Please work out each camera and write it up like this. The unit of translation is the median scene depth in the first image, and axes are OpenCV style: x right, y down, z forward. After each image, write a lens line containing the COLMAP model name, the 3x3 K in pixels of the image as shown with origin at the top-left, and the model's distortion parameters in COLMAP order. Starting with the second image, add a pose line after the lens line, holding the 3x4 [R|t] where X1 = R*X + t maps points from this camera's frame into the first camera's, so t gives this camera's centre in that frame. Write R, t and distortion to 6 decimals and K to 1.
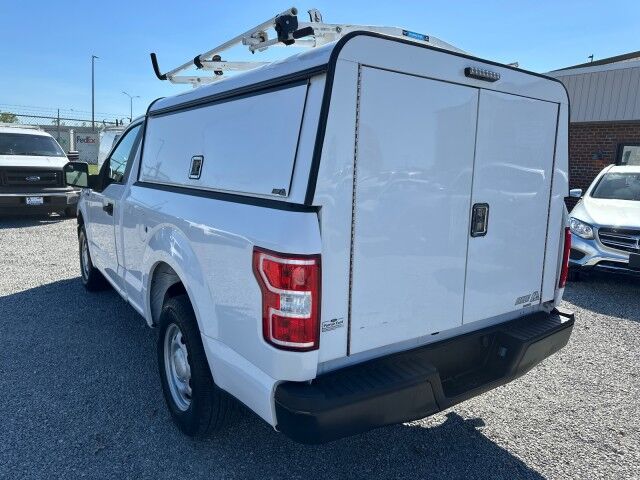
lens RADIAL K [[453.3, 0, 321.0], [0, 453.3, 242.3], [0, 0, 1]] dist [0.049511, -0.053122]
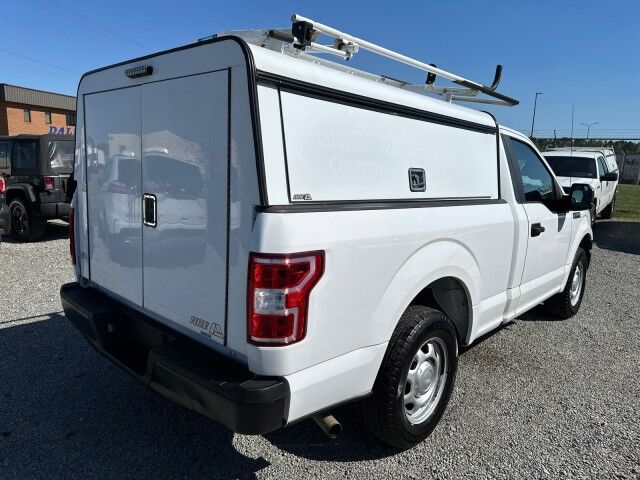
lens RADIAL K [[453.3, 0, 321.1], [0, 453.3, 243.1], [0, 0, 1]] dist [0.049511, -0.053122]
pose [[0.210343, 0.139555, -0.967616, 1.495972], [-0.196844, 0.975534, 0.097907, -0.159700], [0.957606, 0.169875, 0.232667, 1.192783]]
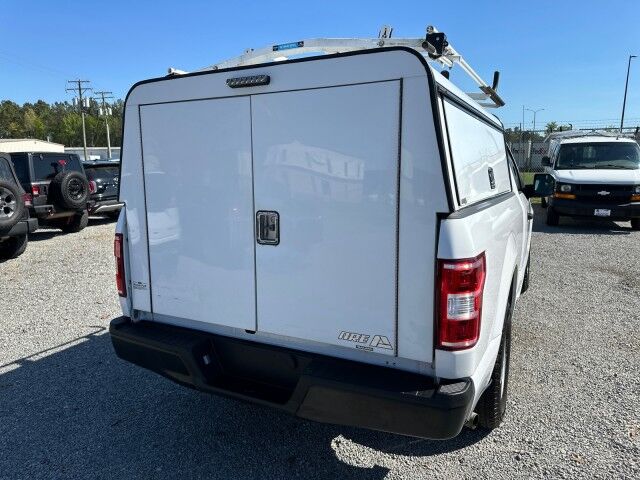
lens RADIAL K [[453.3, 0, 321.8], [0, 453.3, 241.4], [0, 0, 1]] dist [0.049511, -0.053122]
pose [[0.466275, 0.103896, -0.878518, 1.306816], [-0.122586, 0.991087, 0.052147, -0.088450], [0.876105, 0.083379, 0.474855, 0.676369]]
